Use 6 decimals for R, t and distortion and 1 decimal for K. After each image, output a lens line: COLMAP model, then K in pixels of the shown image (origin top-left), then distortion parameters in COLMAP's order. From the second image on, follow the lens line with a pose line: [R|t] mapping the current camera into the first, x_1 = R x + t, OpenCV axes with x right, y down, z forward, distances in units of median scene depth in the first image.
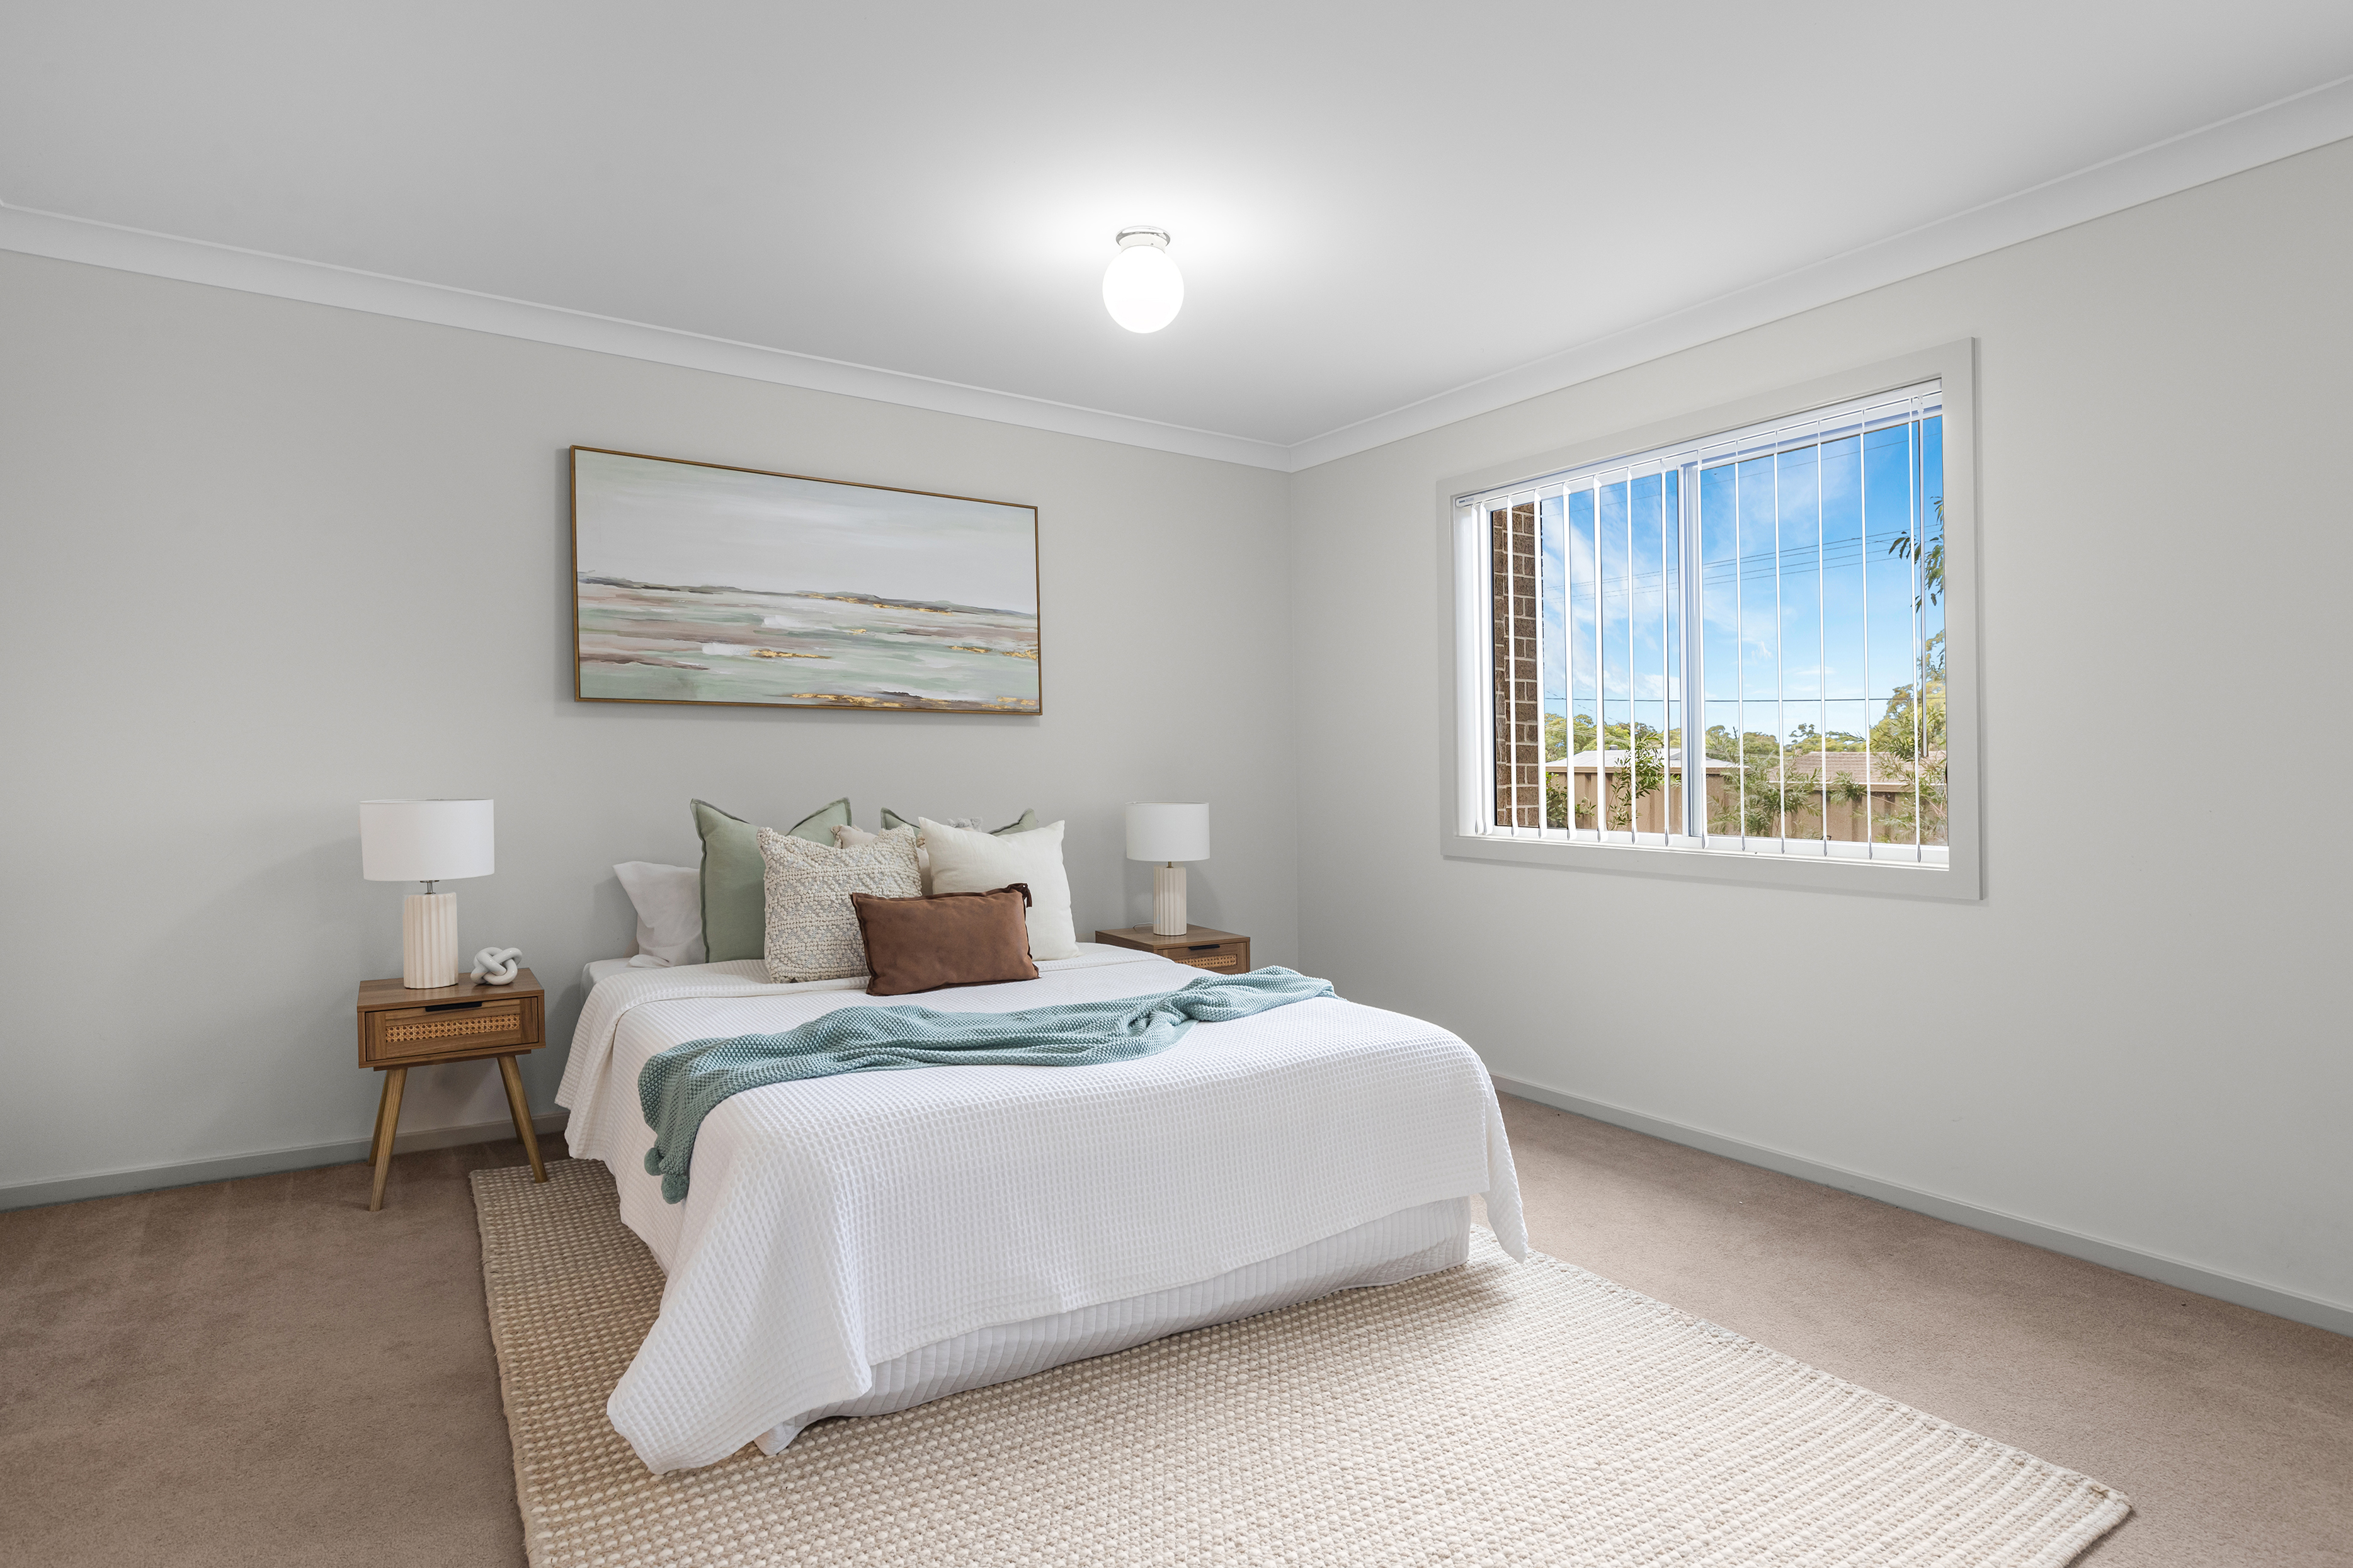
lens RADIAL K [[1210.3, 0, 1174.0], [0, 1210.3, 828.5], [0, 0, 1]] dist [0.004560, -0.000485]
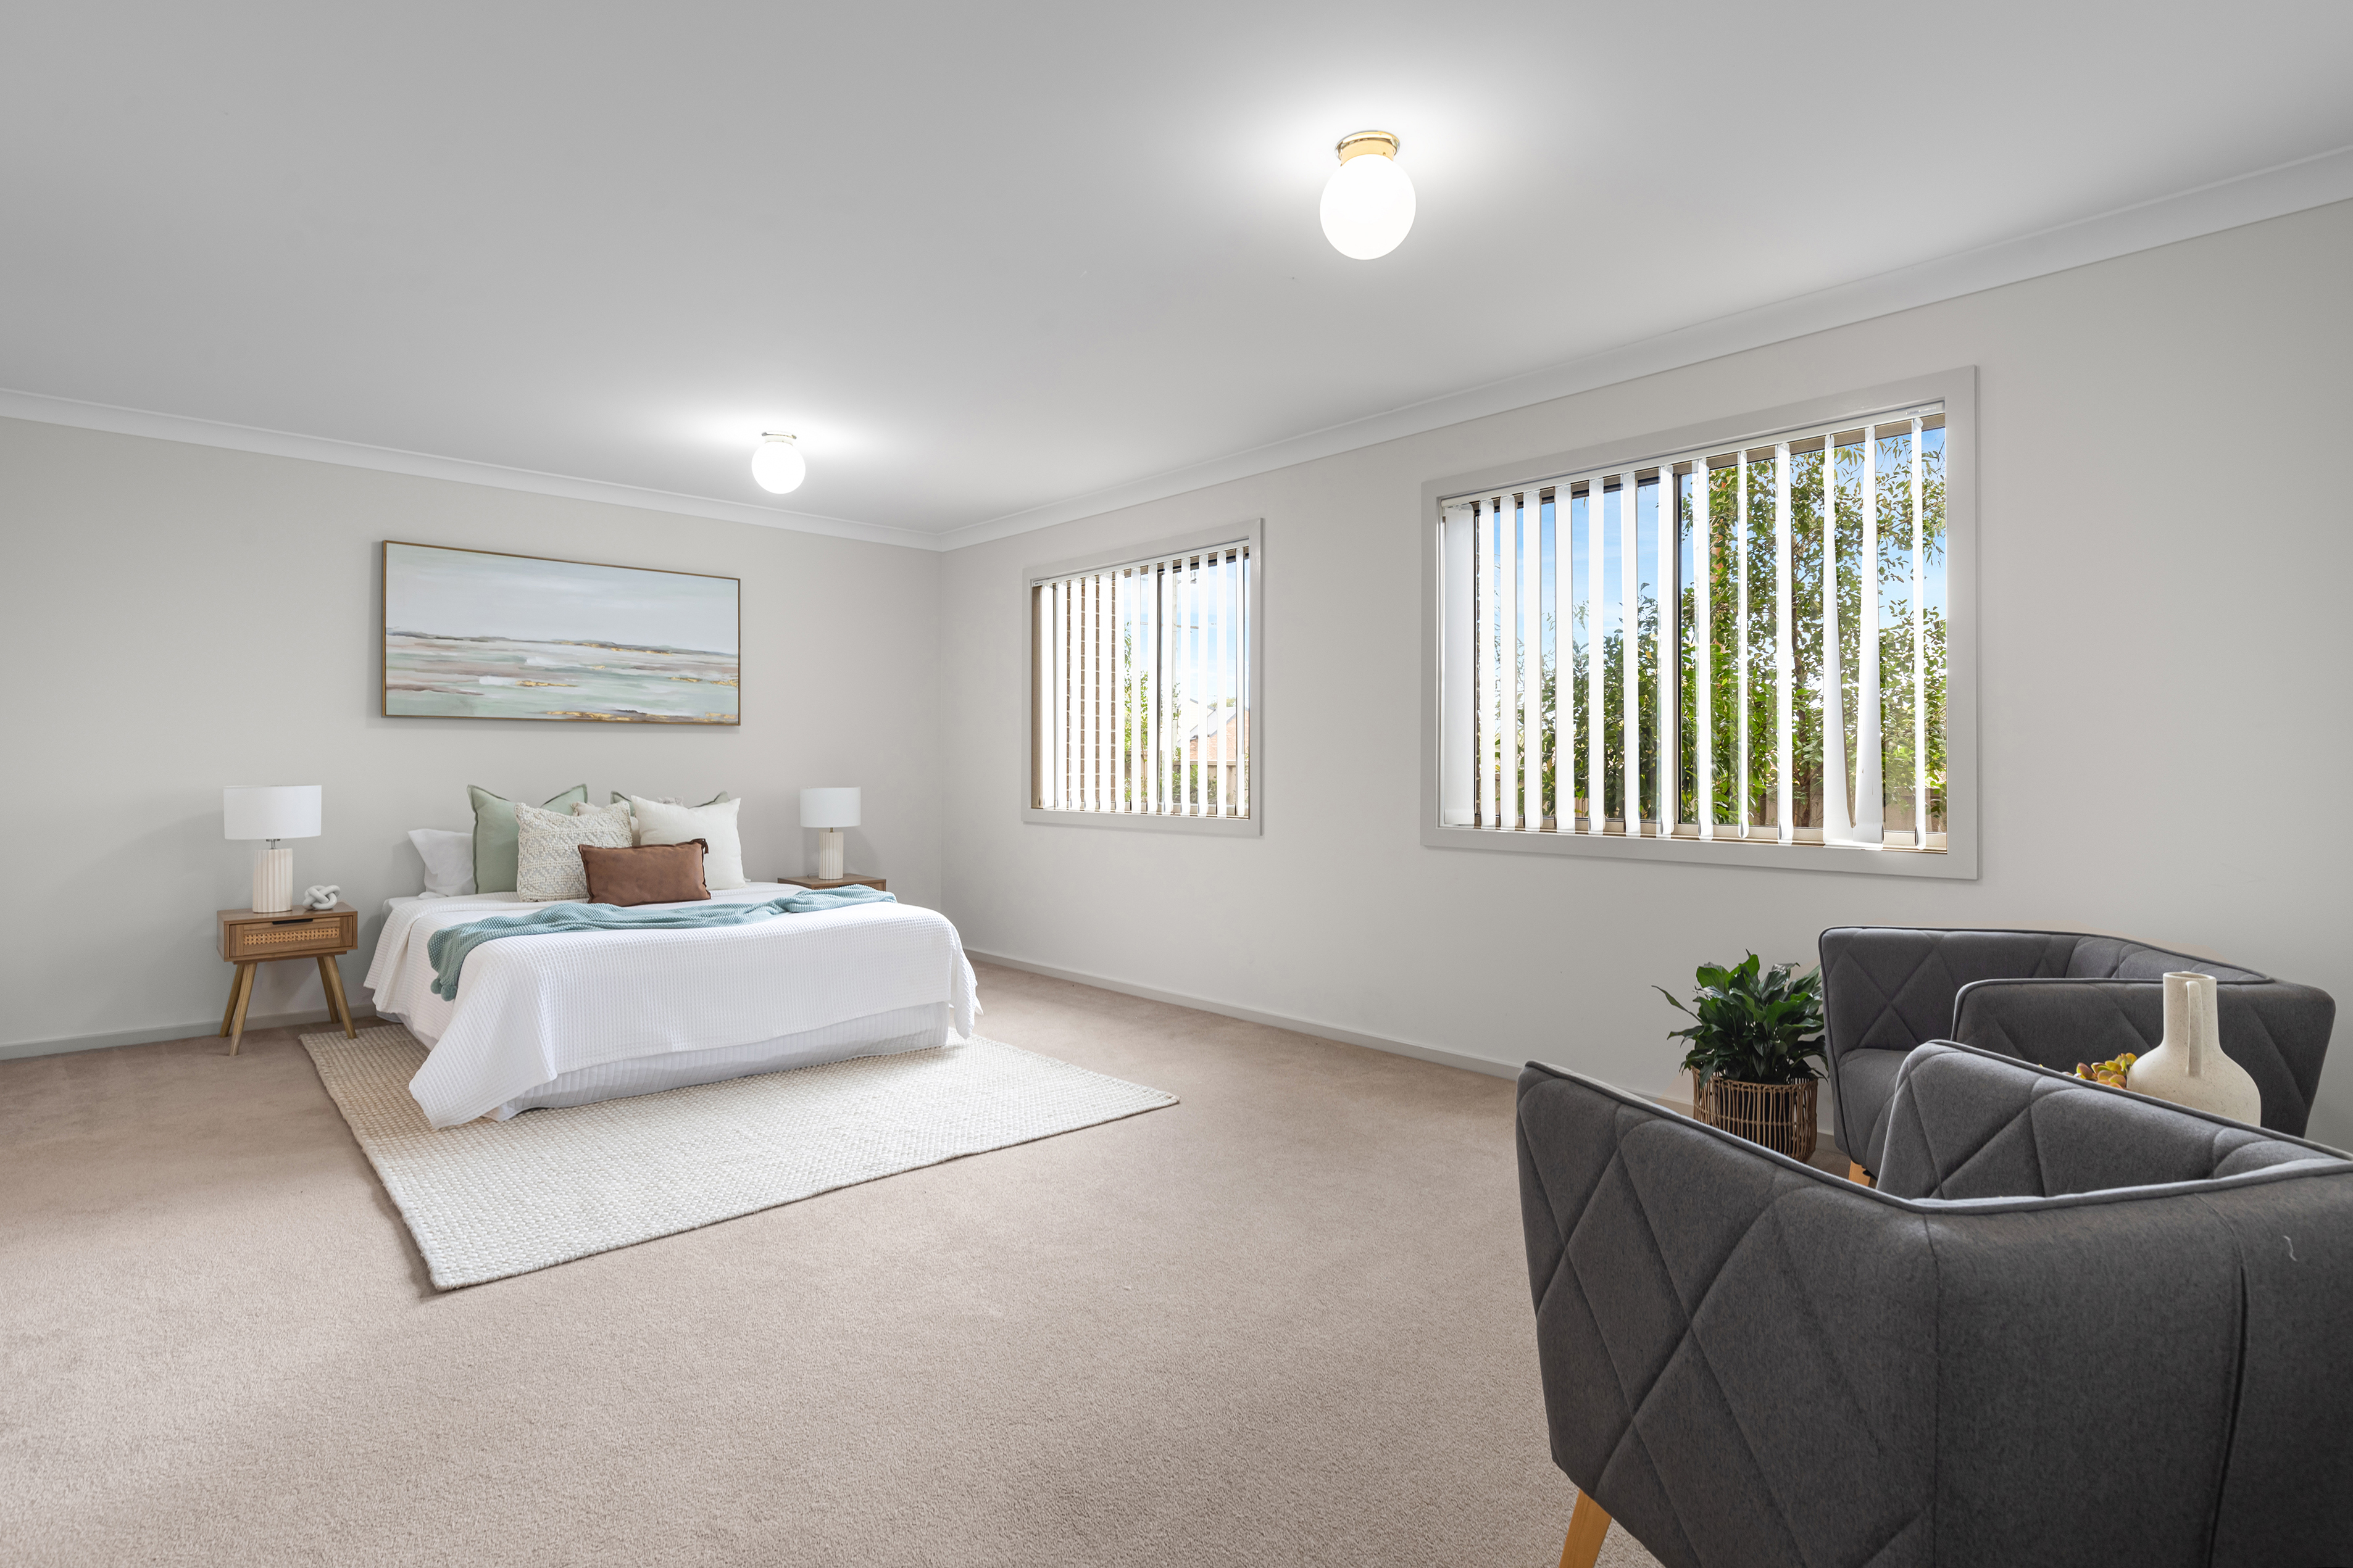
lens RADIAL K [[1157.6, 0, 1181.3], [0, 1157.6, 753.6], [0, 0, 1]] dist [-0.002466, 0.000034]
pose [[0.986014, -0.001488, 0.166657, 0.231352], [0.011316, 0.998250, -0.058035, 0.030860], [-0.166279, 0.059110, 0.984305, -0.551404]]
